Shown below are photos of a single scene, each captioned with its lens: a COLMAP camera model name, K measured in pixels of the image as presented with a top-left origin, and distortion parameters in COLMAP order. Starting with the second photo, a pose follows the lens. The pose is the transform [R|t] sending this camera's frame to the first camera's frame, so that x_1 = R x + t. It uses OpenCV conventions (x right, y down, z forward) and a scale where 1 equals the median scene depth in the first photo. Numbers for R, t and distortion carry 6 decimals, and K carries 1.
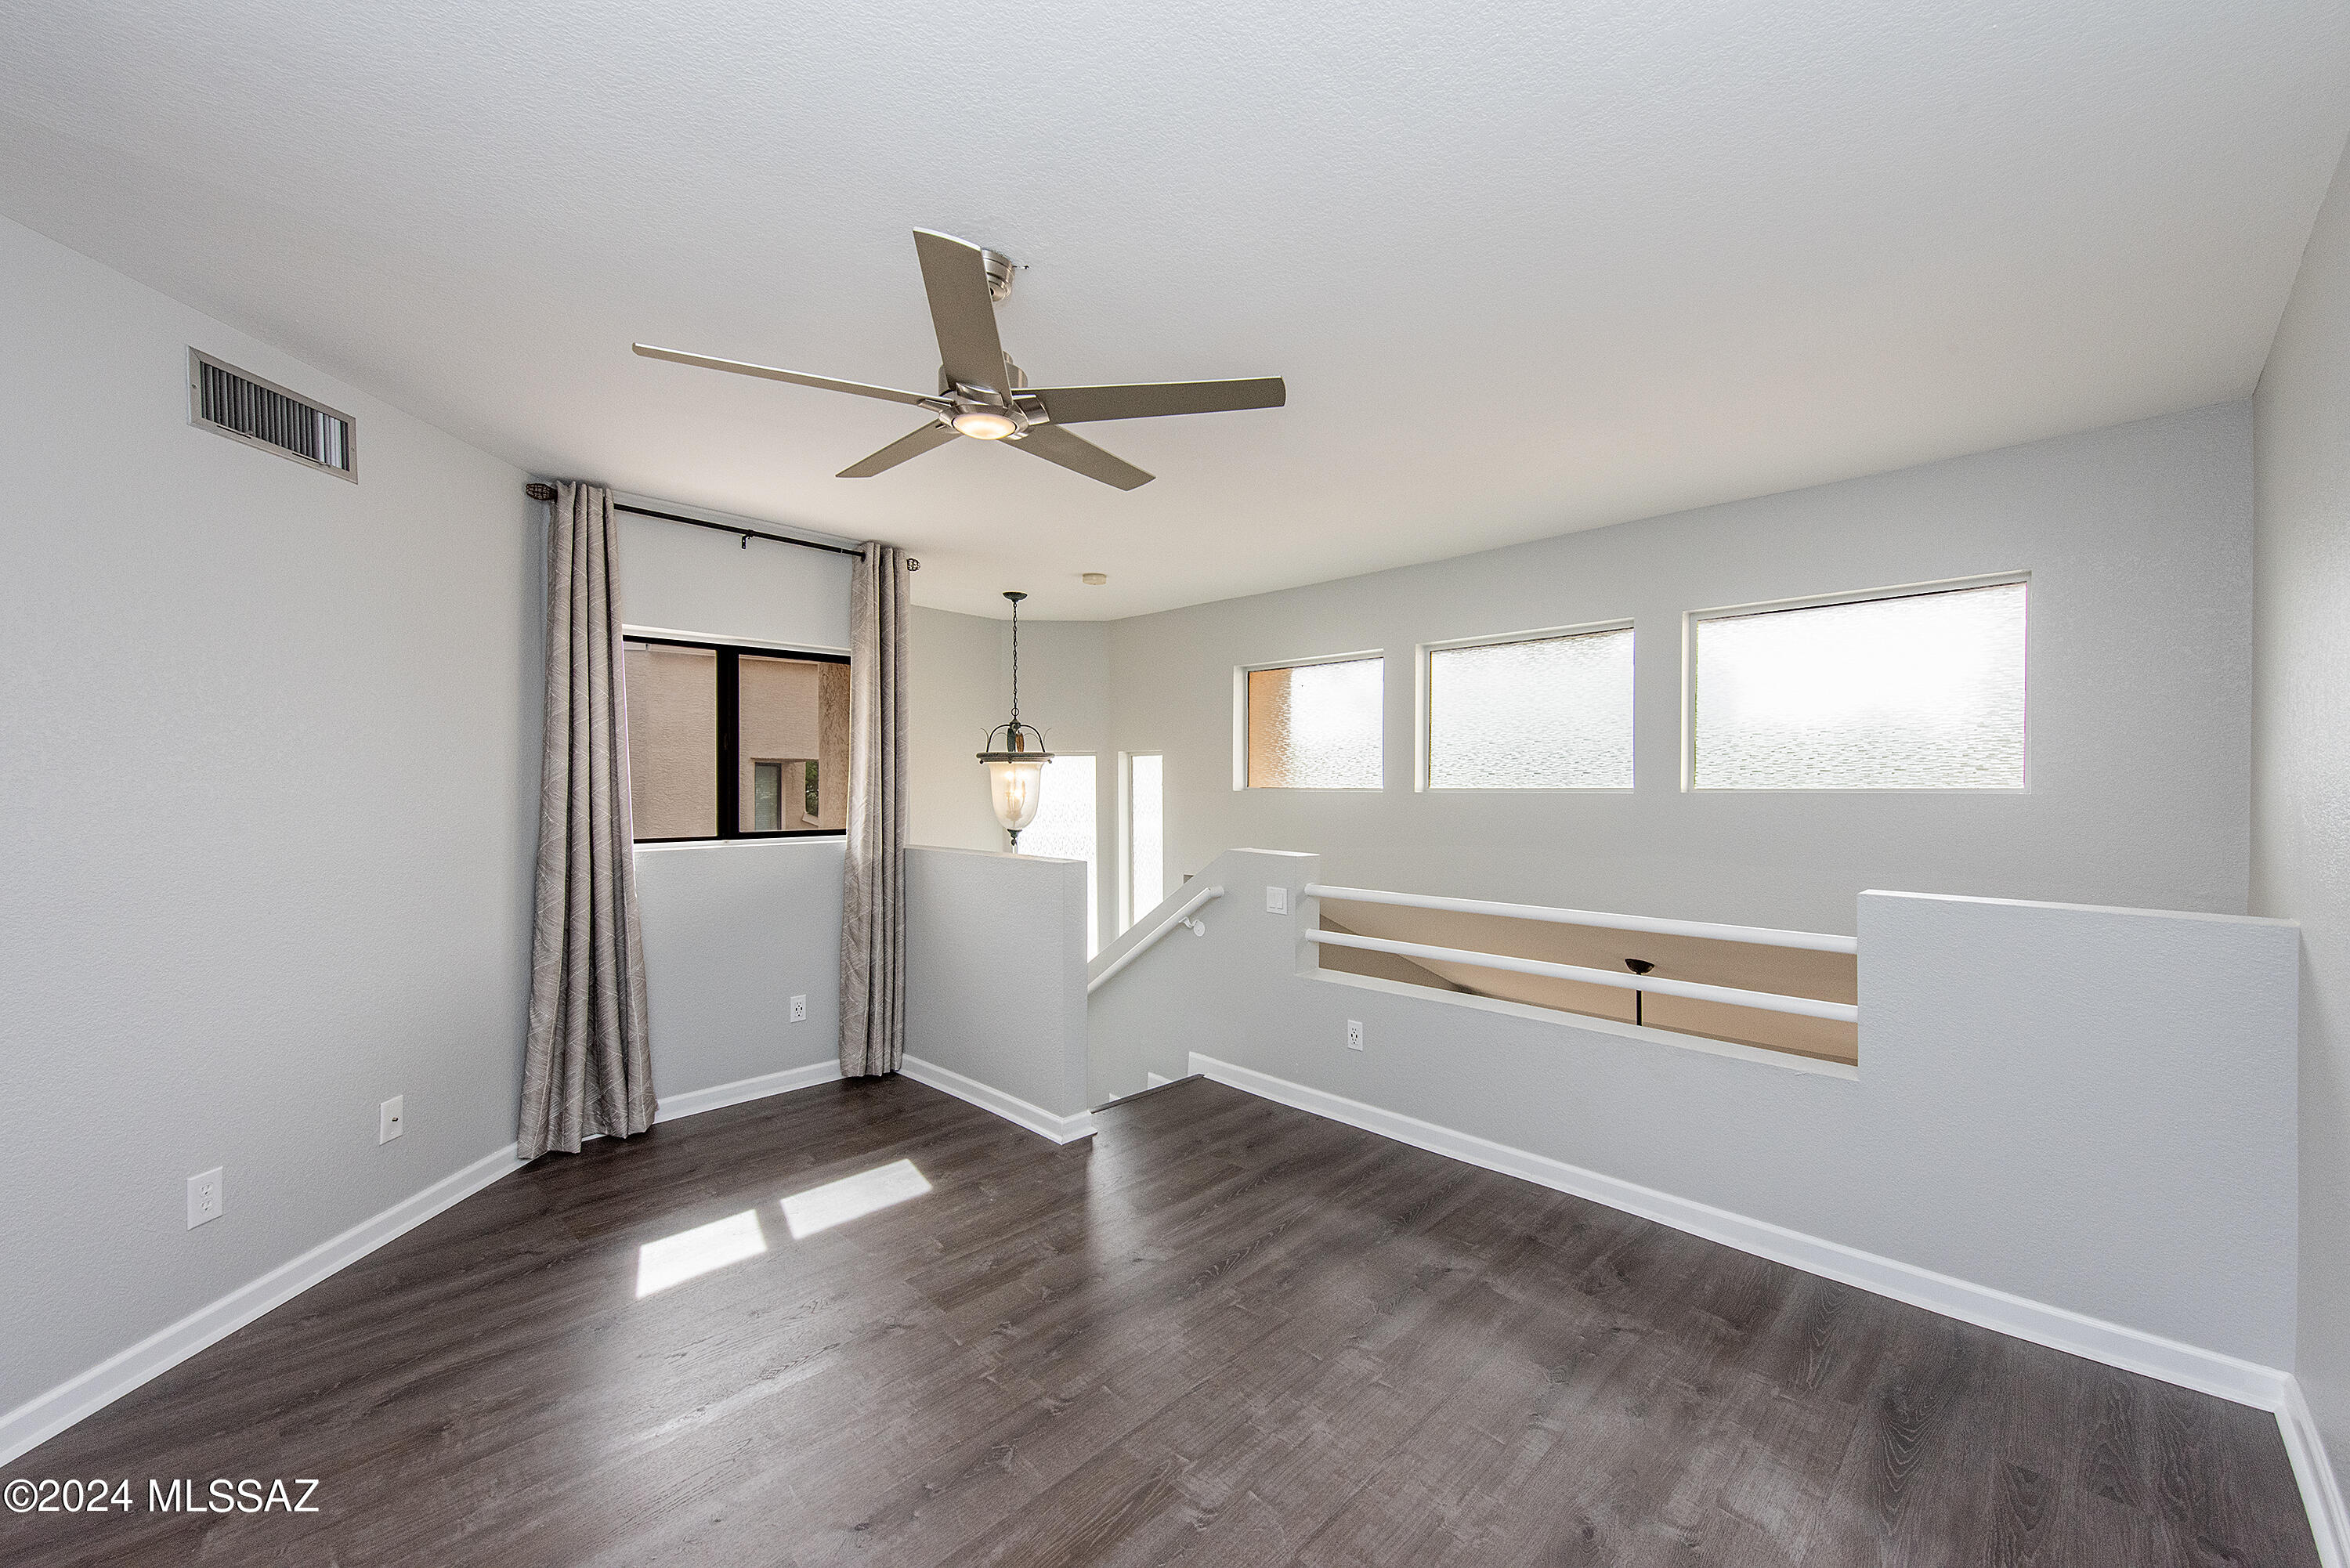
lens RADIAL K [[931.2, 0, 1192.2], [0, 931.2, 804.0], [0, 0, 1]] dist [0.019161, -0.007201]
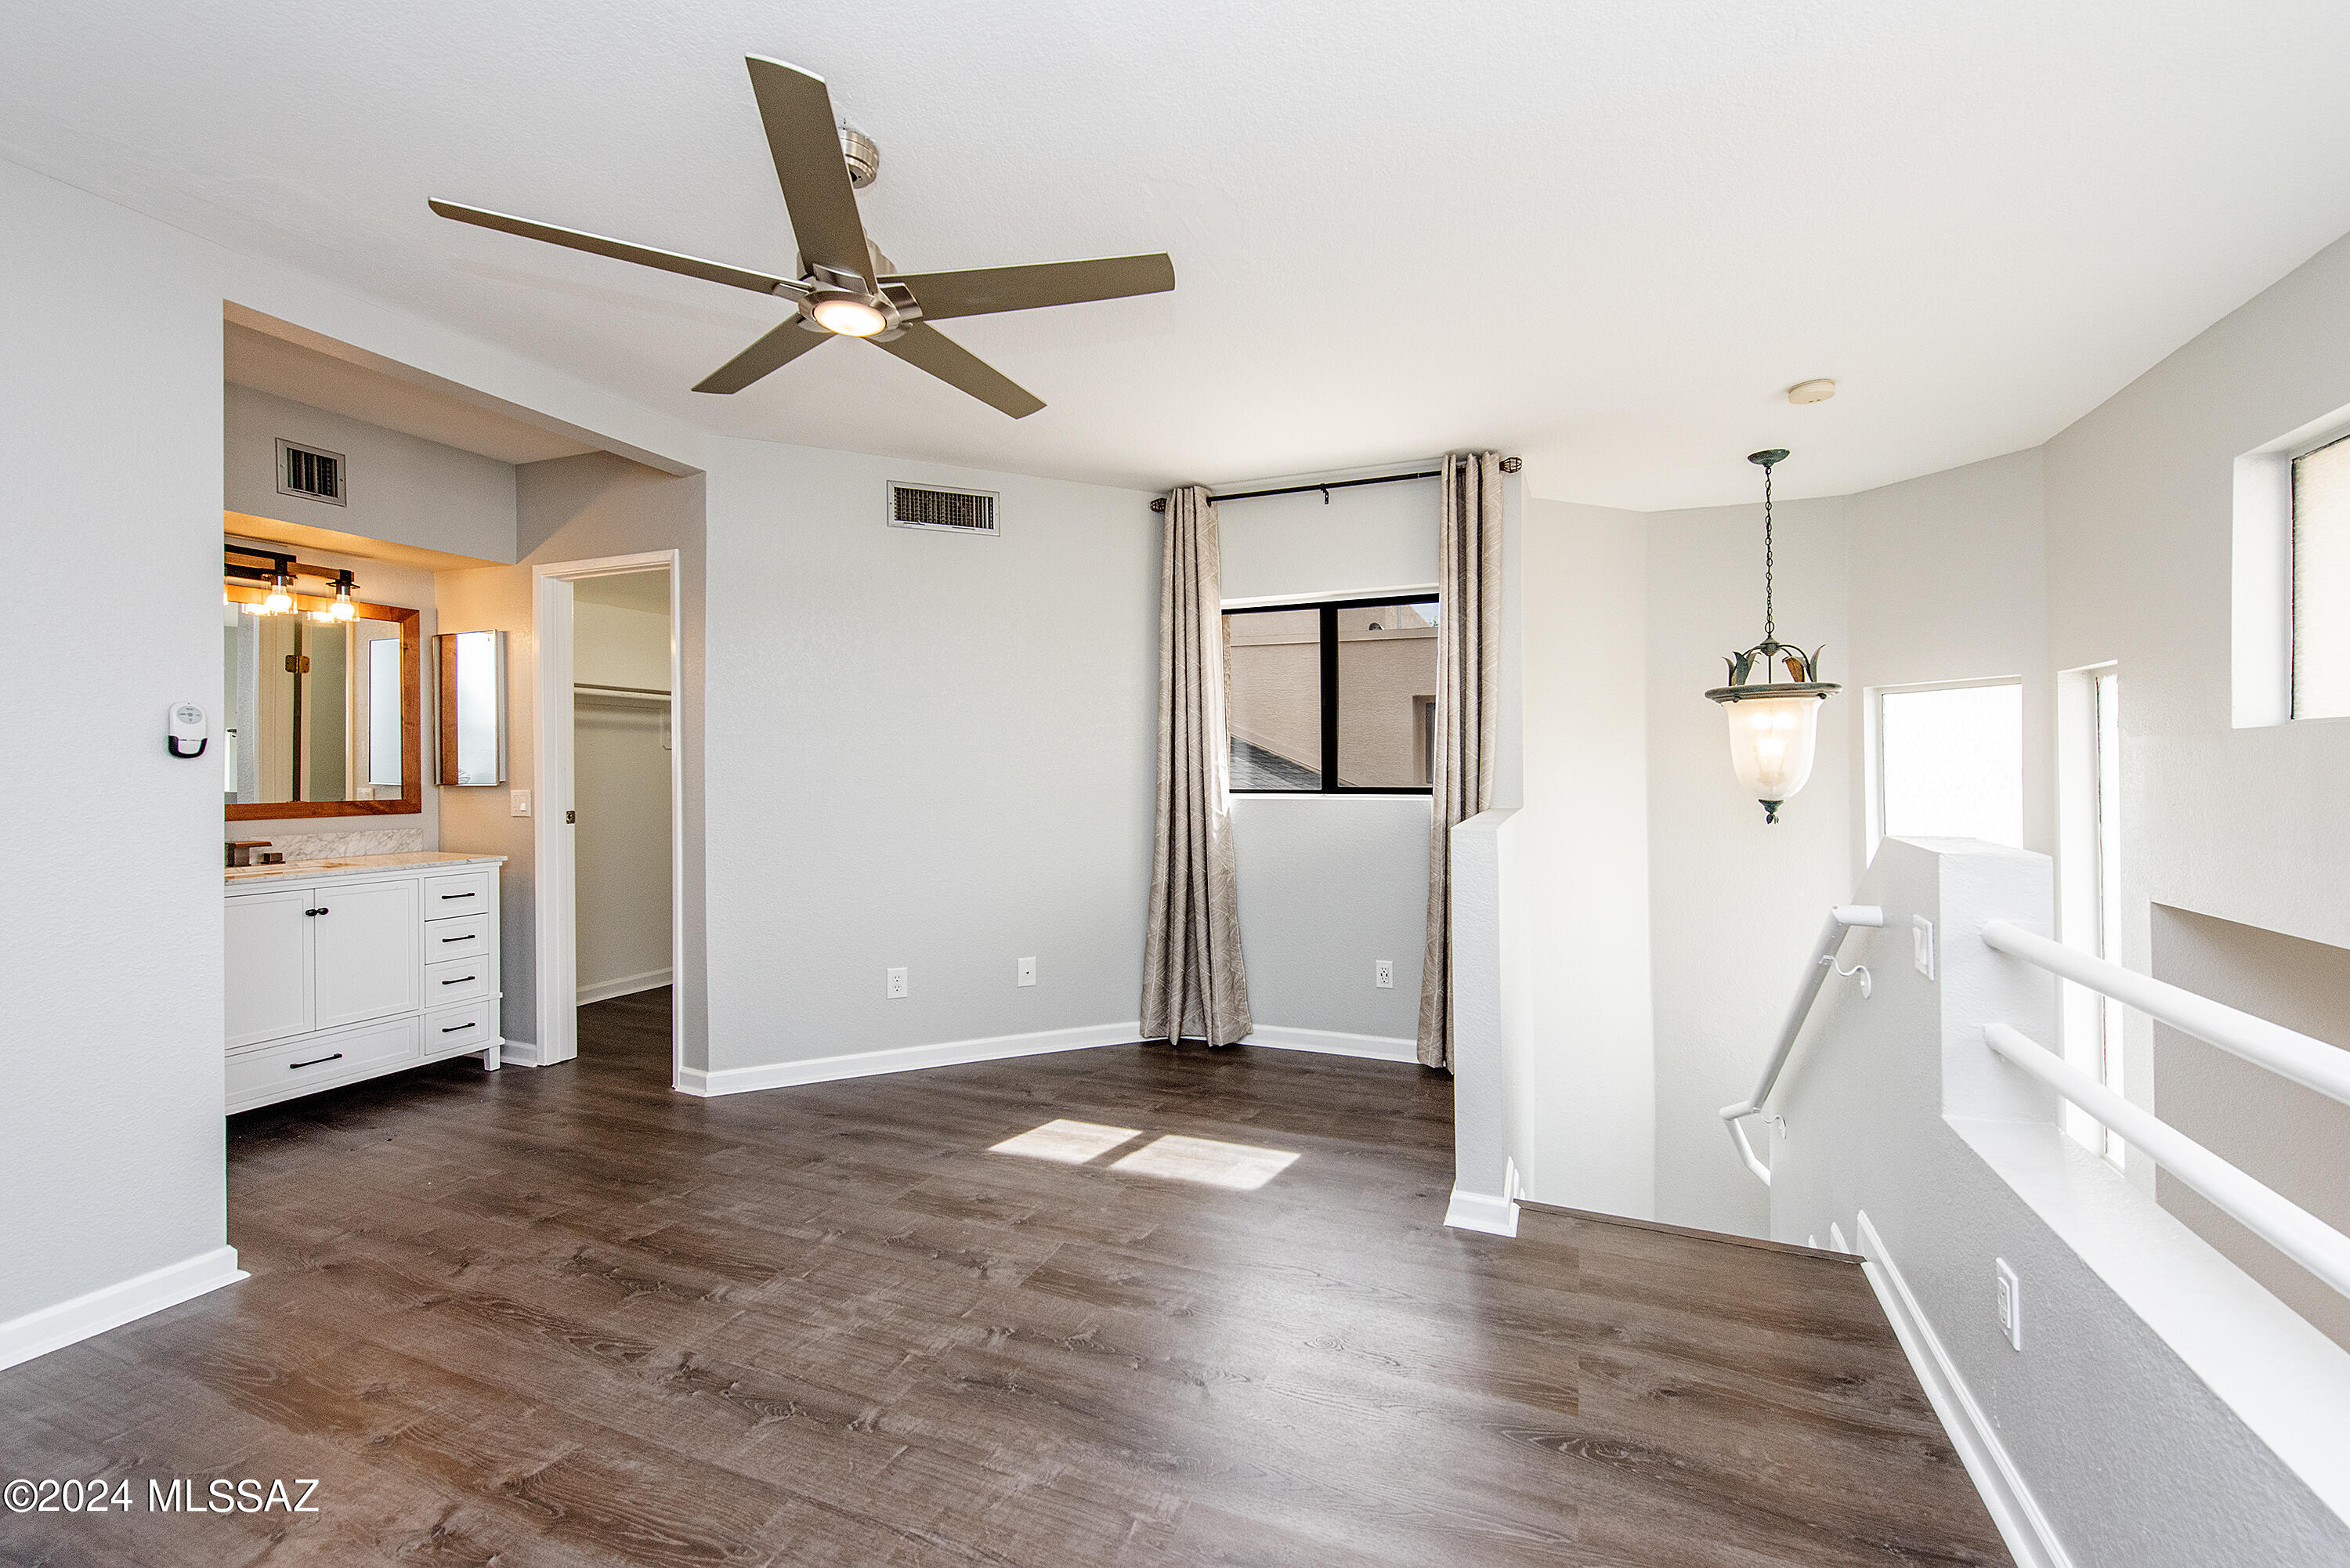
lens RADIAL K [[926.2, 0, 1207.3], [0, 926.2, 782.2], [0, 0, 1]] dist [0.017928, -0.006955]
pose [[0.380911, 0.008149, -0.924576, 0.465200], [-0.014707, 0.999888, 0.002753, 0.030318], [0.924495, 0.012549, 0.380989, 0.585977]]
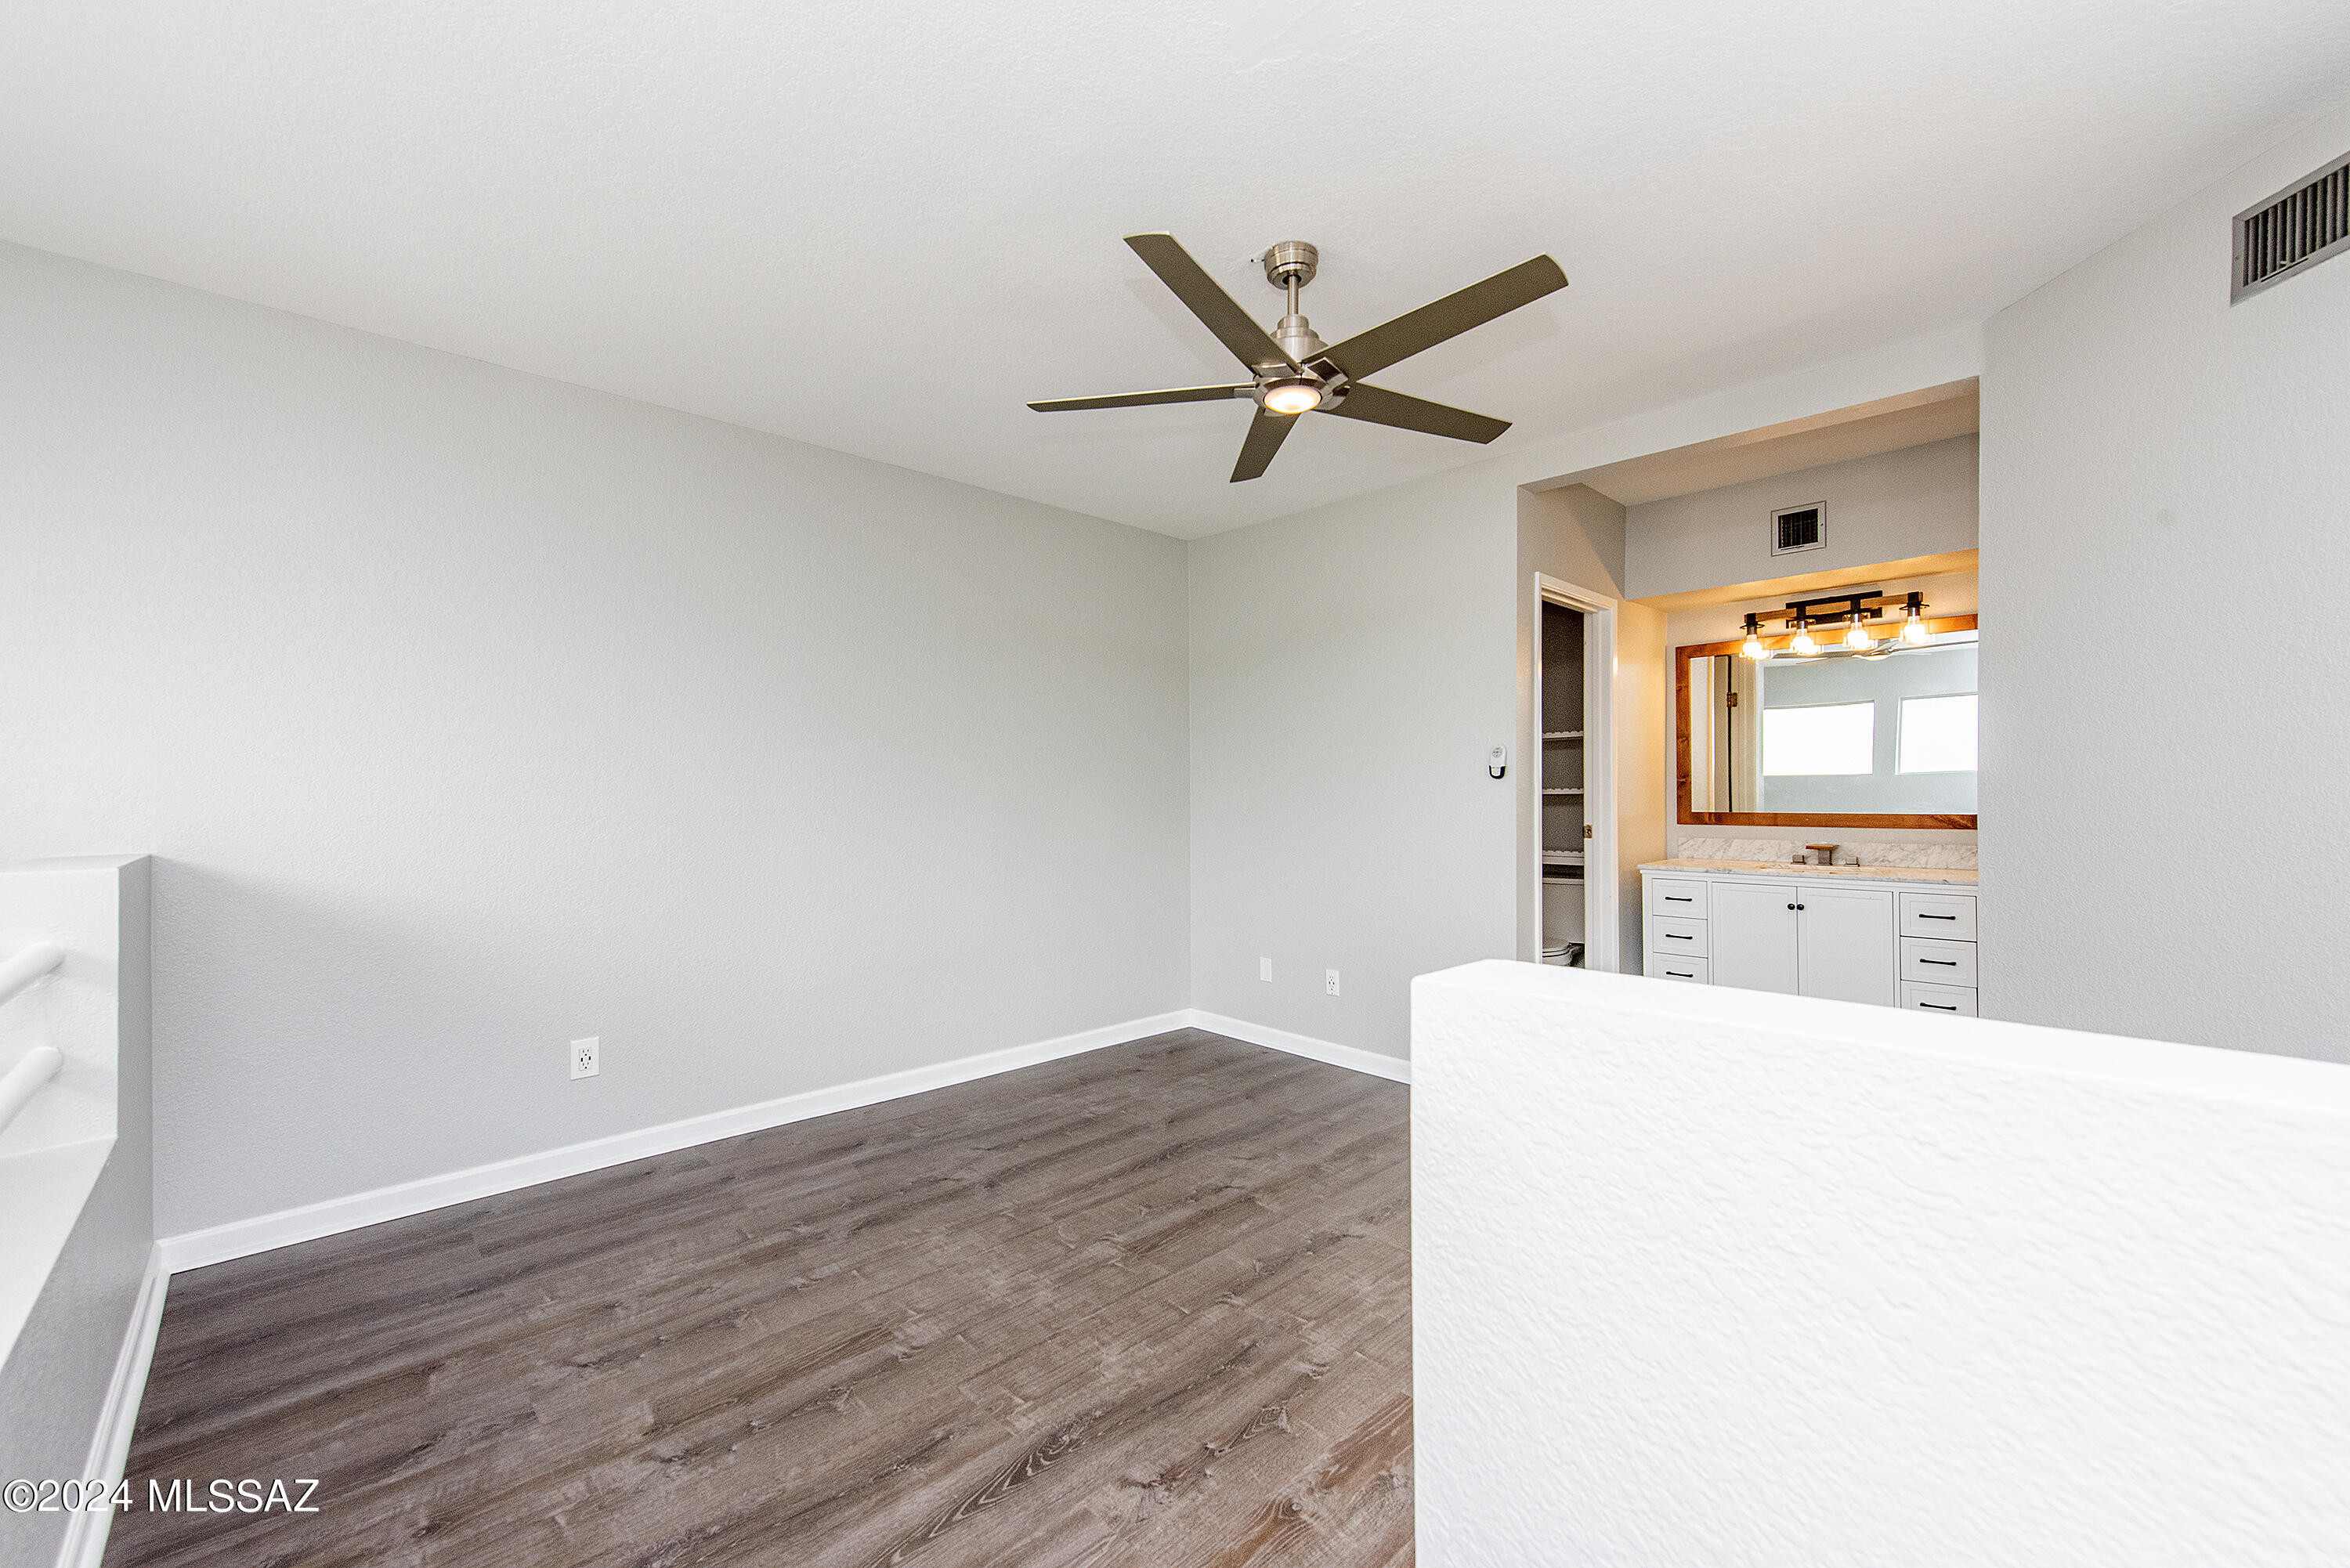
lens RADIAL K [[952.2, 0, 1162.4], [0, 952.2, 790.3], [0, 0, 1]] dist [0.019402, -0.007714]
pose [[-0.998741, 0.002151, 0.050112, -0.075910], [0.002734, 0.999929, 0.011574, 0.025470], [-0.050084, 0.011696, -0.998677, 1.286442]]
